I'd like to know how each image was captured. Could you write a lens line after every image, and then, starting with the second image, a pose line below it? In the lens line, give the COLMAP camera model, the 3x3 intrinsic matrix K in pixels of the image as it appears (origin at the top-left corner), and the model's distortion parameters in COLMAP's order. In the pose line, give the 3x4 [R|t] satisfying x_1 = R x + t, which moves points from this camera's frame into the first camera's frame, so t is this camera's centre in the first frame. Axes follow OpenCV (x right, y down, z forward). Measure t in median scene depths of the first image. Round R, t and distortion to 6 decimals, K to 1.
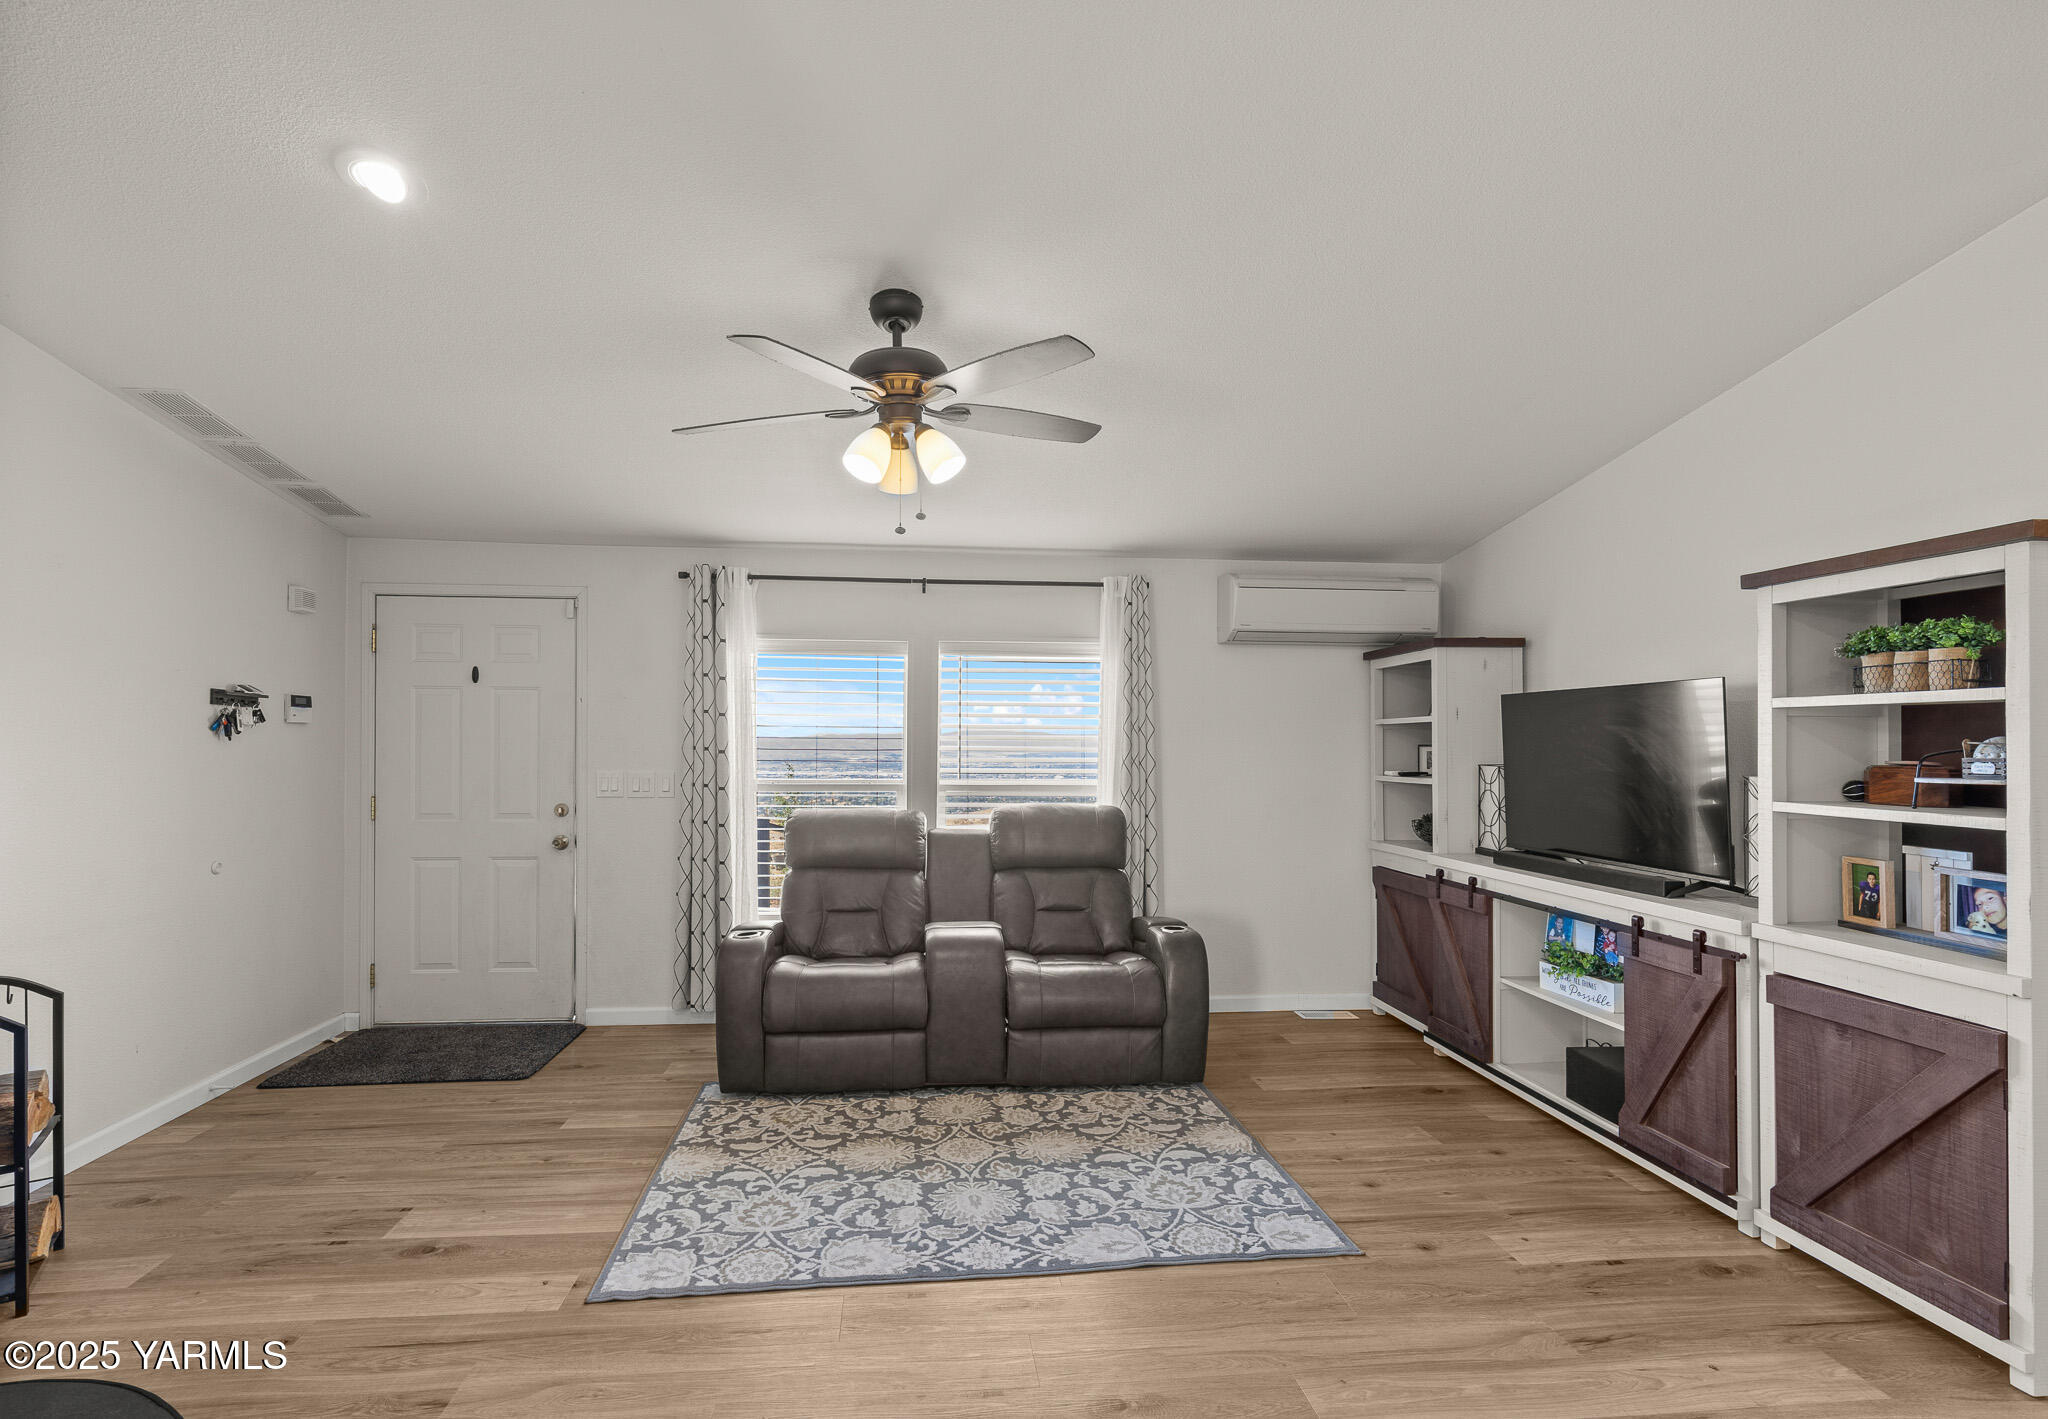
lens RADIAL K [[995.2, 0, 1024.3], [0, 995.2, 742.3], [0, 0, 1]] dist [-0.000906, -0.000652]
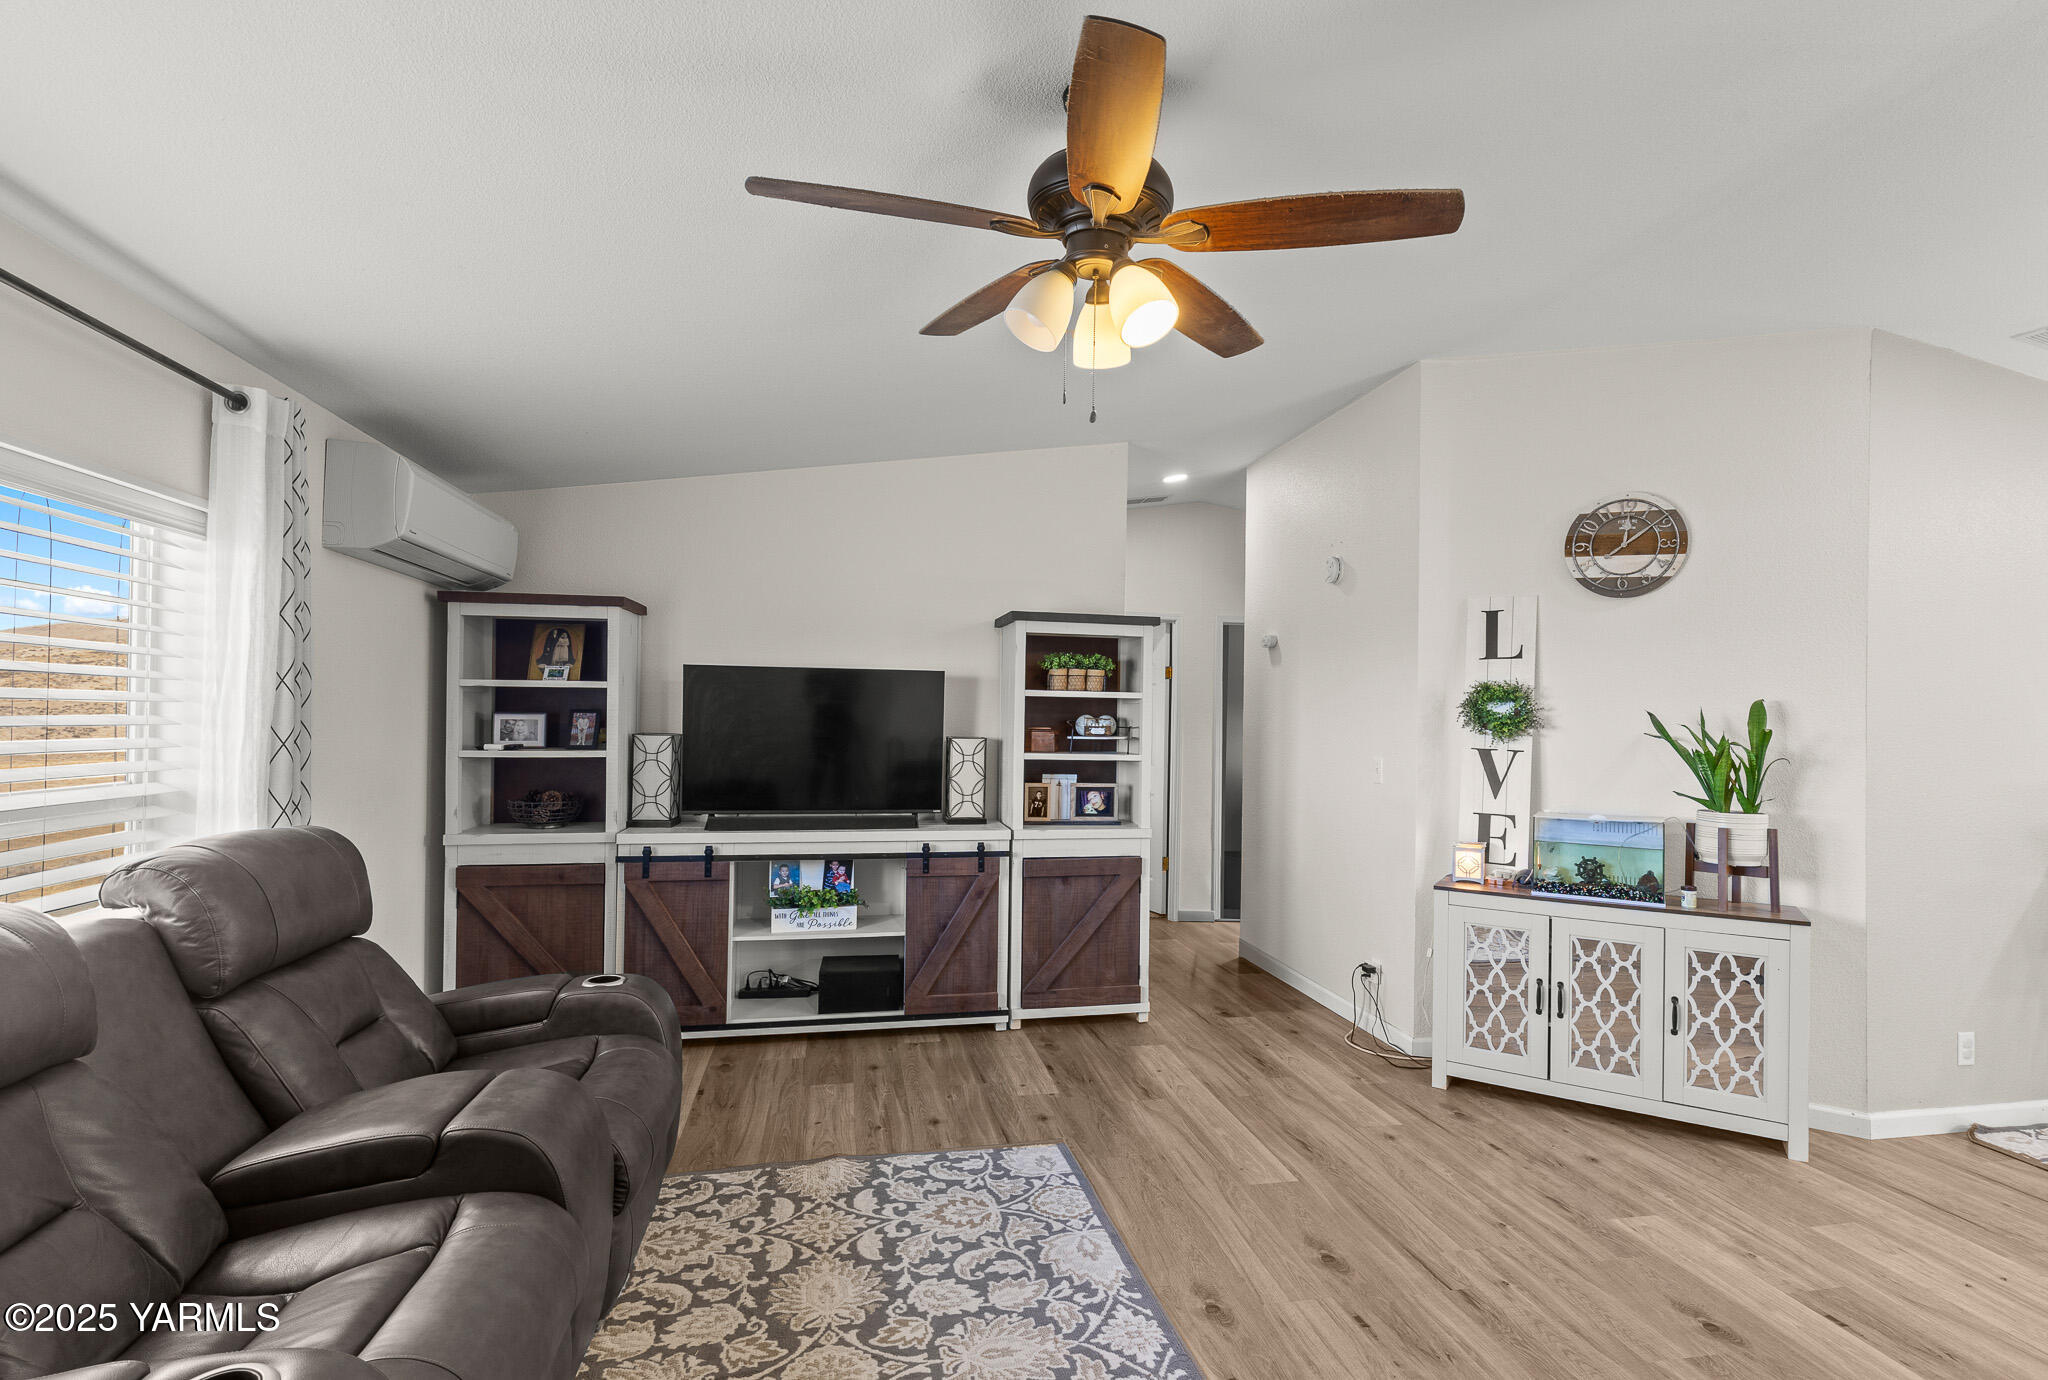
lens RADIAL K [[980.0, 0, 1017.7], [0, 980.0, 707.9], [0, 0, 1]] dist [0.002718, 0.000140]
pose [[-0.097766, 0.000716, 0.995209, -0.719827], [-0.016770, 0.999857, -0.002367, -0.009374], [-0.995068, -0.016921, -0.097740, 1.000961]]
